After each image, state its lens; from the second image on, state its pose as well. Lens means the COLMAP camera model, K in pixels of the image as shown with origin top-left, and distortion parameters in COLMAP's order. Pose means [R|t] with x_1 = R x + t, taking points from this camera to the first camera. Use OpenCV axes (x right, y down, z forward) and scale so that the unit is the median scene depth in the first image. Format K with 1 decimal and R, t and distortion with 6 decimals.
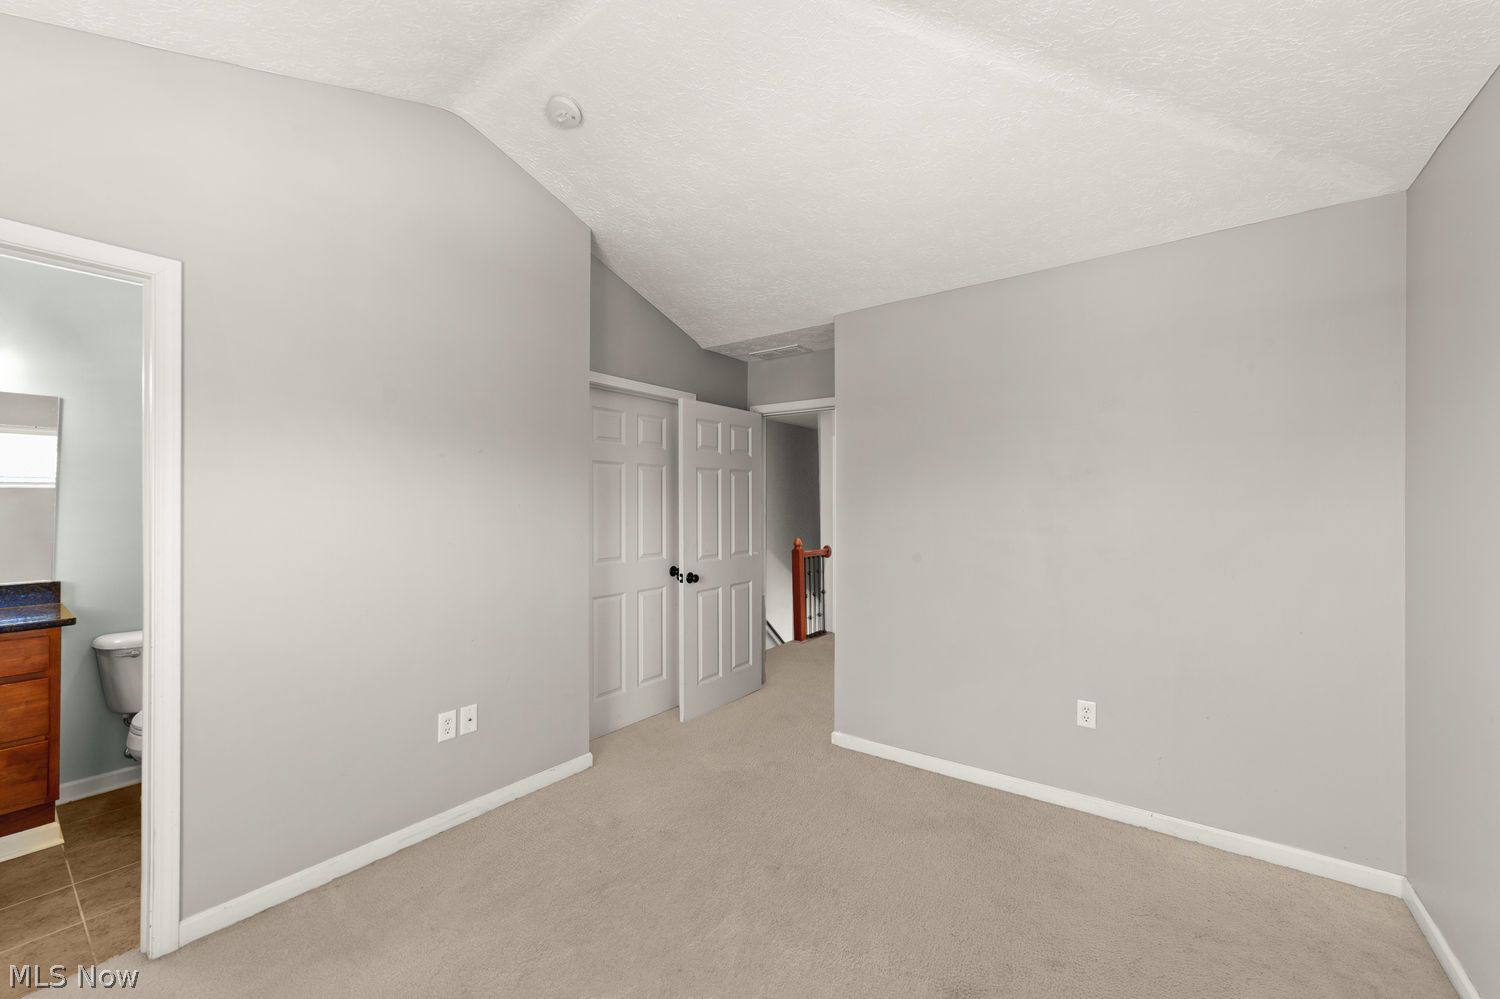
lens RADIAL K [[580.1, 0, 747.0], [0, 580.1, 506.8], [0, 0, 1]] dist [-0.000569, -0.000120]
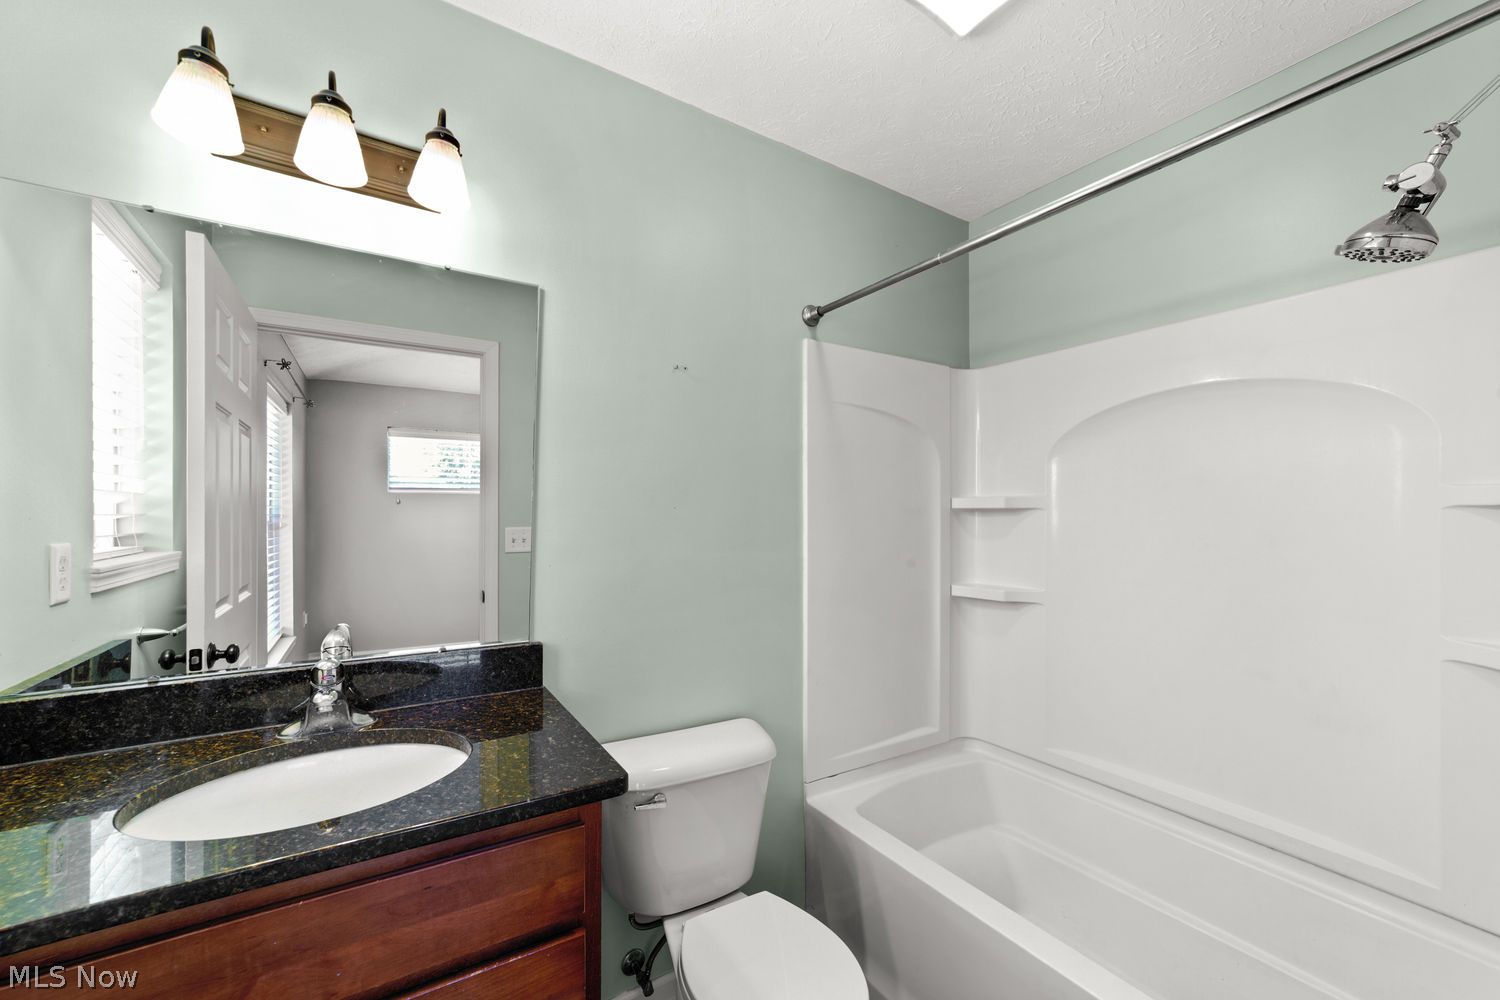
lens RADIAL K [[580.1, 0, 747.0], [0, 580.1, 507.3], [0, 0, 1]] dist [-0.000569, -0.000120]
pose [[0.931697, -0.019523, -0.362711, -0.822215], [0.022627, 0.999735, 0.004312, 0.004199], [0.362531, -0.012225, 0.931892, 0.580639]]
